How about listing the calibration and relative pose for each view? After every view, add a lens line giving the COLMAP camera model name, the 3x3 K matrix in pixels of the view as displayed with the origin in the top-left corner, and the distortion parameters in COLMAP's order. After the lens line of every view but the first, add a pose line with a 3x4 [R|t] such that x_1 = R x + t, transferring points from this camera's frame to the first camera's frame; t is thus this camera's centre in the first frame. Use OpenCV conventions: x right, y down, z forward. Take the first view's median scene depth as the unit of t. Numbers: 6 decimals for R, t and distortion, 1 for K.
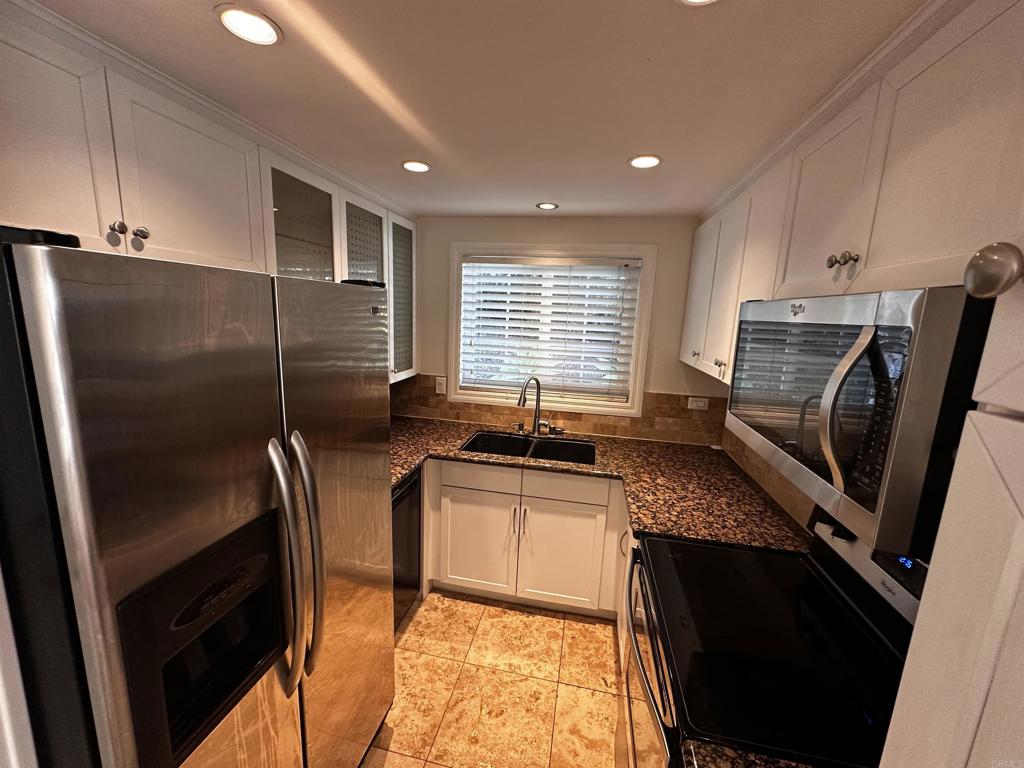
lens RADIAL K [[408.3, 0, 512.0], [0, 408.3, 384.0], [0, 0, 1]] dist [-0.002264, -0.000221]
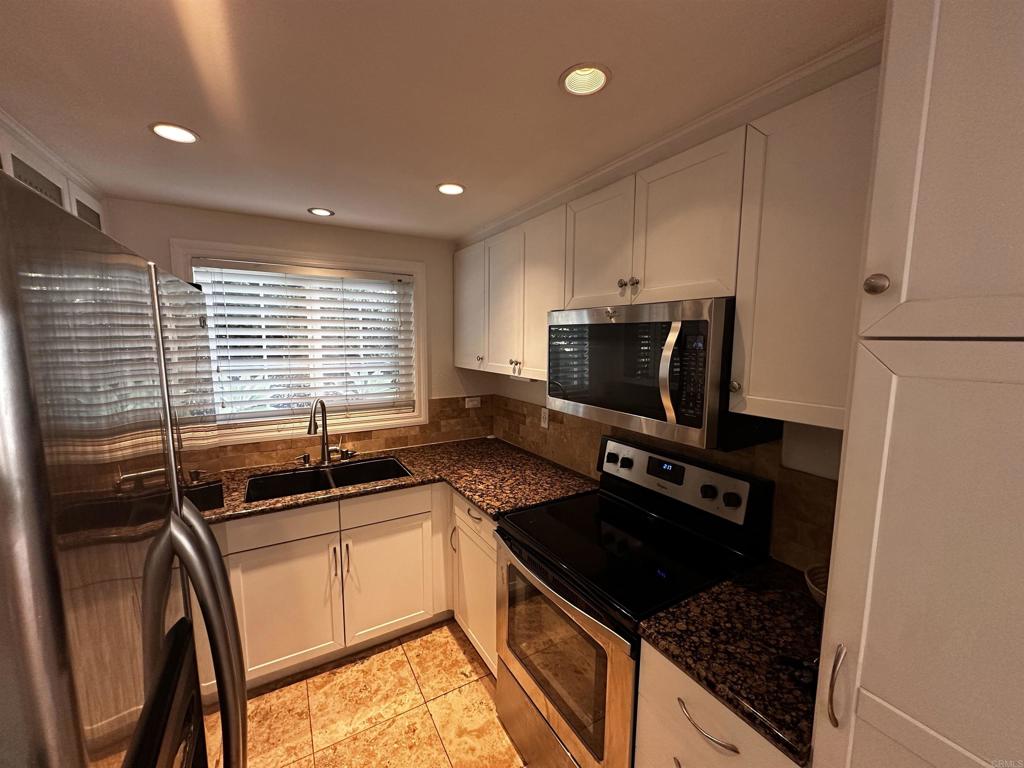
lens RADIAL K [[408.3, 0, 512.0], [0, 408.3, 384.0], [0, 0, 1]] dist [-0.002264, -0.000221]
pose [[0.749103, -0.113236, 0.652704, -0.235562], [0.141260, 0.989926, 0.009617, 0.000465], [-0.647217, 0.084997, 0.757552, 0.056705]]
